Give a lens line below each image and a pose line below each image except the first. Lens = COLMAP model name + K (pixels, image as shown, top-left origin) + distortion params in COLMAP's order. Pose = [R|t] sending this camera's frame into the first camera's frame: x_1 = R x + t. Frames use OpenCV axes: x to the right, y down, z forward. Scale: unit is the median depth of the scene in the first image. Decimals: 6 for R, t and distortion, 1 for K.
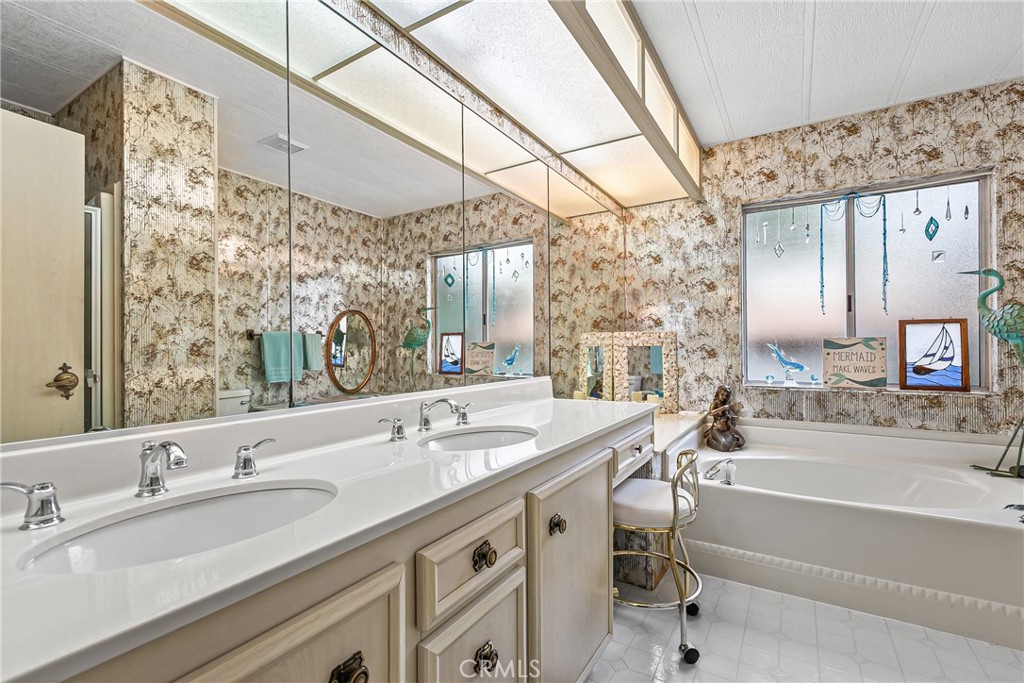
lens RADIAL K [[454.7, 0, 507.5], [0, 454.7, 335.5], [0, 0, 1]] dist [0.002230, -0.000714]
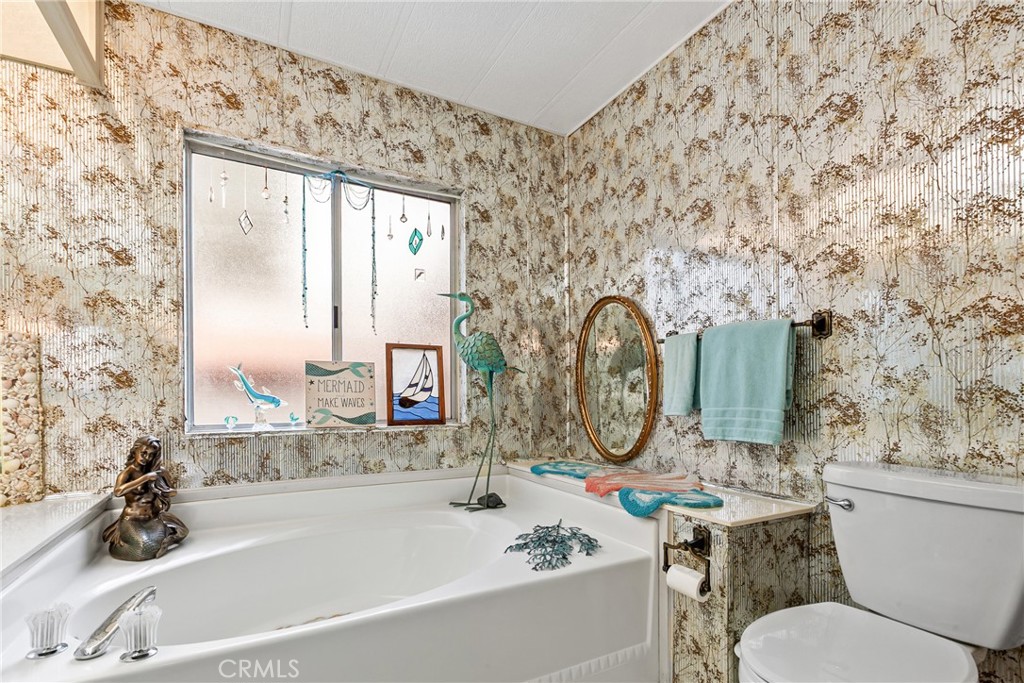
lens RADIAL K [[480.8, 0, 510.7], [0, 480.8, 409.7], [0, 0, 1]] dist [0.000890, -0.001079]
pose [[0.489255, -0.021429, 0.871878, 0.194470], [-0.025437, 0.998922, 0.038826, 0.046178], [-0.871770, -0.041173, 0.488182, 0.353336]]
